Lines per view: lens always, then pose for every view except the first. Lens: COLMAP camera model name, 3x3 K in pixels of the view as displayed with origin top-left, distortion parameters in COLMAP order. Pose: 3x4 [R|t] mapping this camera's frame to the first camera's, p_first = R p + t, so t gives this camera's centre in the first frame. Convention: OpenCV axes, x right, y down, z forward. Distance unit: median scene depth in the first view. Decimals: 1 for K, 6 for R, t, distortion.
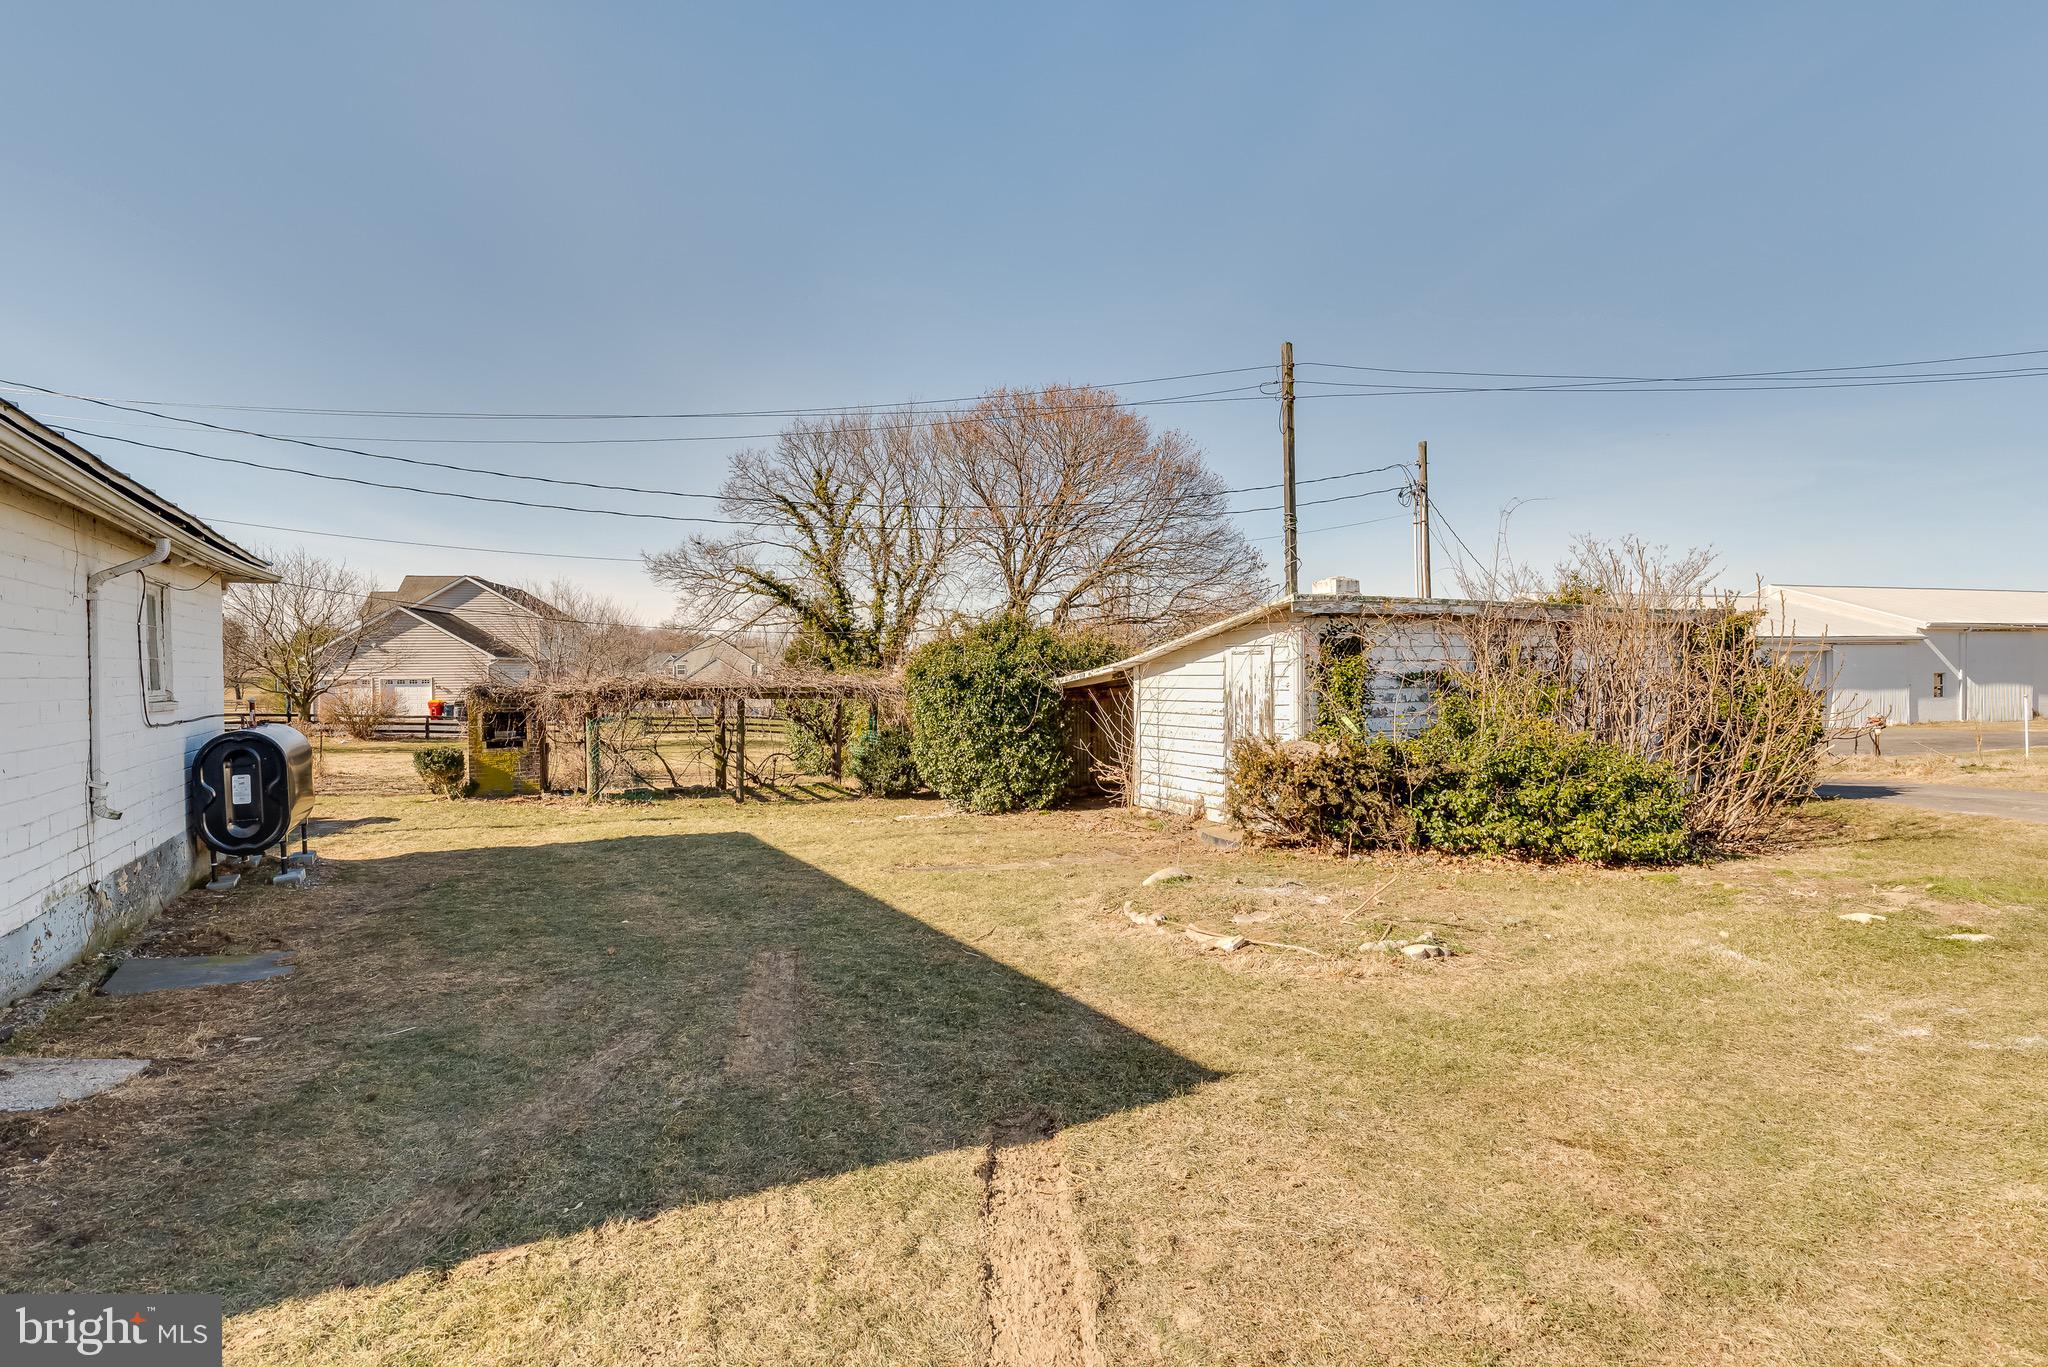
lens RADIAL K [[986.2, 0, 1033.1], [0, 986.2, 691.8], [0, 0, 1]] dist [-0.004737, 0.000676]
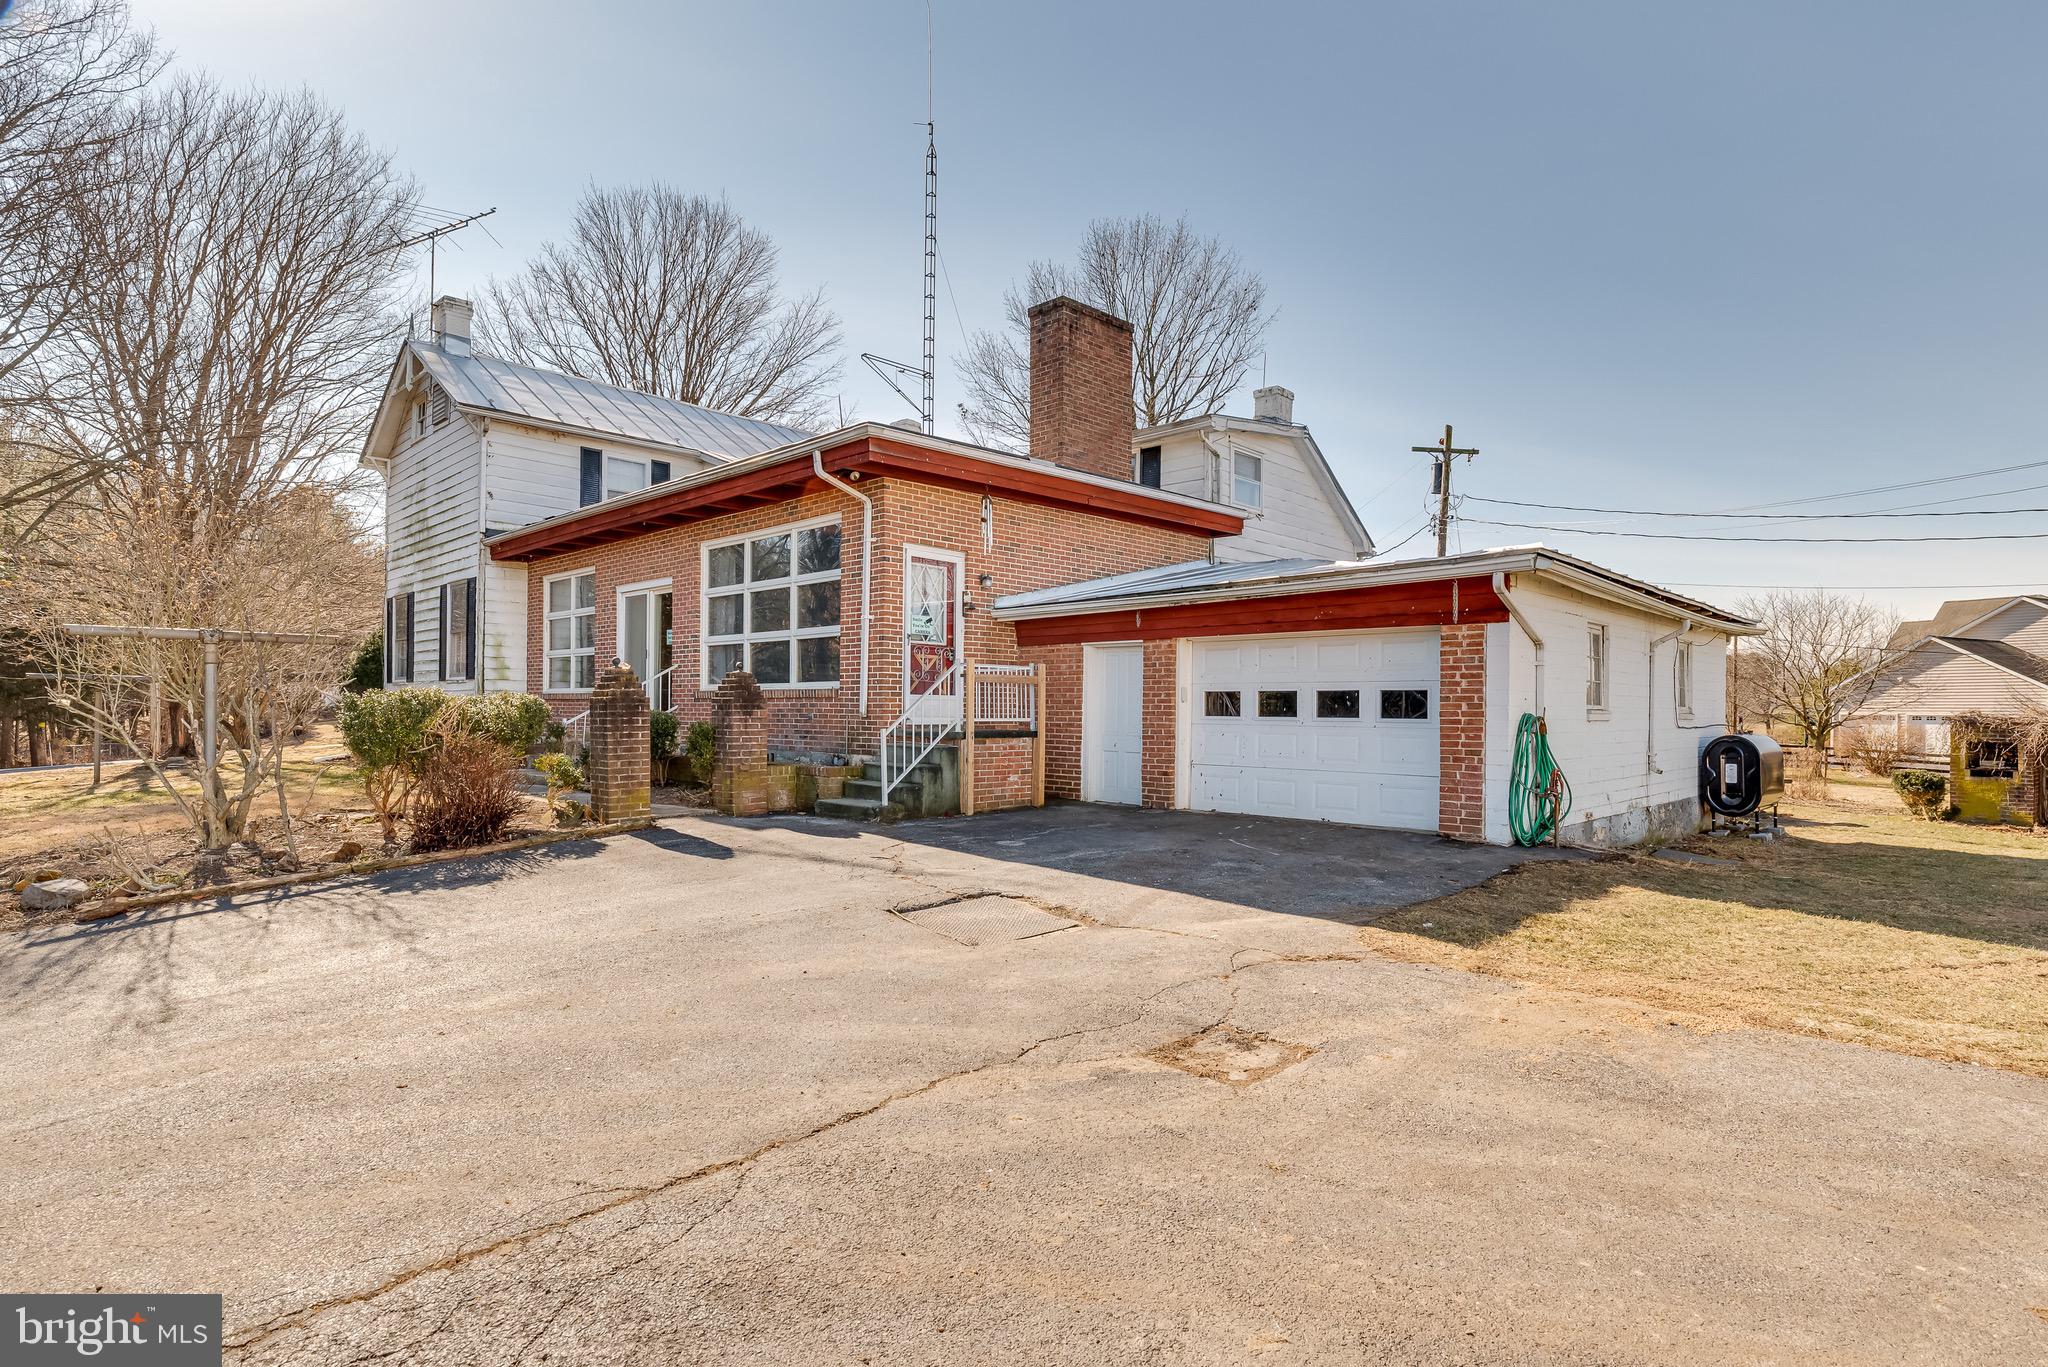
lens RADIAL K [[986.2, 0, 1045.0], [0, 986.2, 694.8], [0, 0, 1]] dist [-0.004737, 0.000676]
pose [[0.255437, 0.001193, -0.966825, 0.396302], [-0.033147, 0.999422, -0.007524, 0.023816], [0.966257, 0.033969, 0.255329, -0.420288]]
